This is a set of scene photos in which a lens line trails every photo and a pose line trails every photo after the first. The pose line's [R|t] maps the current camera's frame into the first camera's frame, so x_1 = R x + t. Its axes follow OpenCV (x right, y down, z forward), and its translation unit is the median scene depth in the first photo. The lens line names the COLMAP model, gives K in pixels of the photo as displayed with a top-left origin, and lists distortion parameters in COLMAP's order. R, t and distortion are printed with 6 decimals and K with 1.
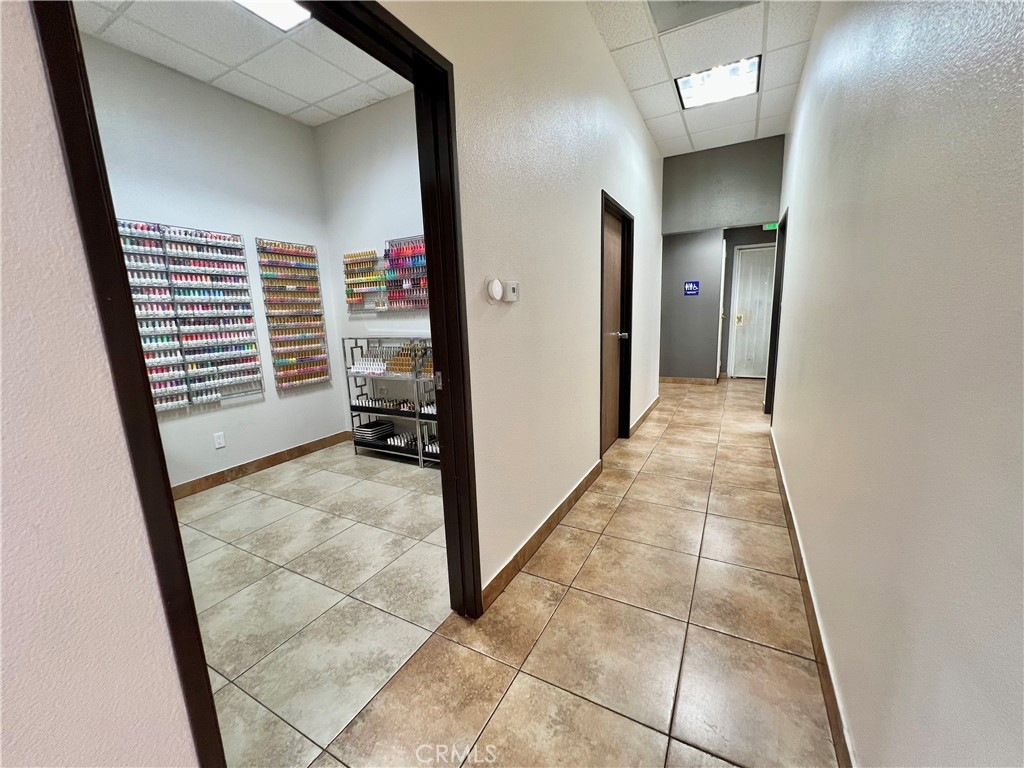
lens RADIAL K [[410.8, 0, 512.4], [0, 410.8, 382.7], [0, 0, 1]] dist [-0.001169, 0.000831]
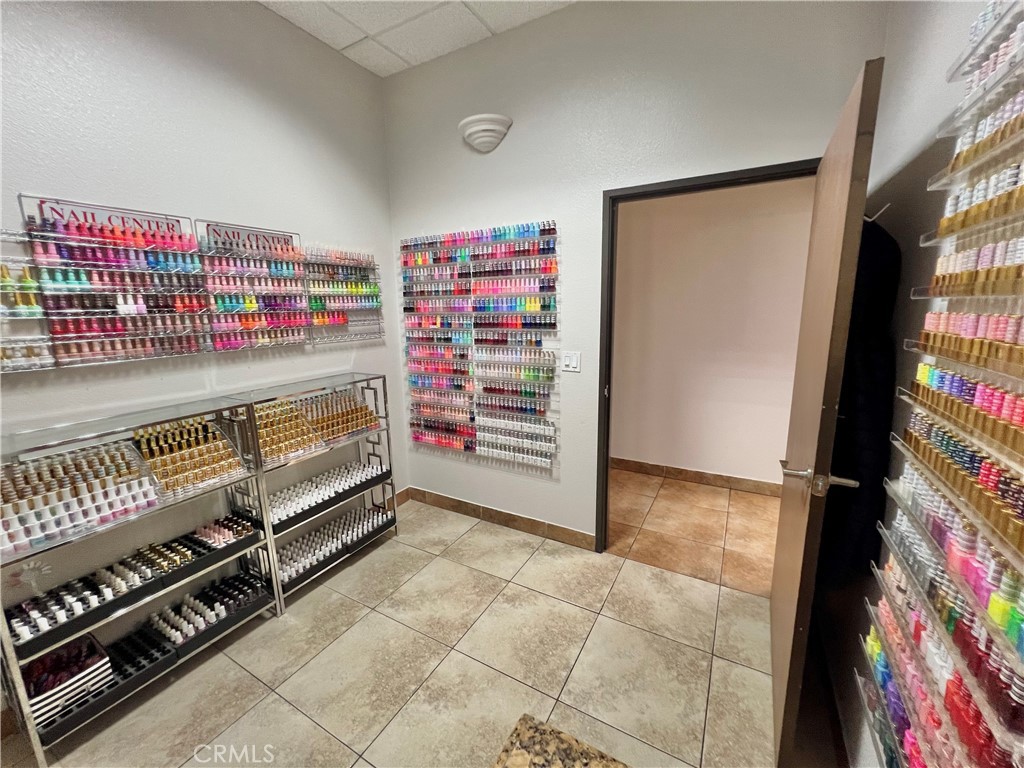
lens RADIAL K [[410.8, 0, 517.8], [0, 410.8, 377.8], [0, 0, 1]] dist [-0.001169, 0.000831]
pose [[0.022736, -0.157489, 0.987259, -0.982034], [0.188577, 0.970463, 0.150467, -0.200351], [-0.981795, 0.182754, 0.051764, 0.748733]]
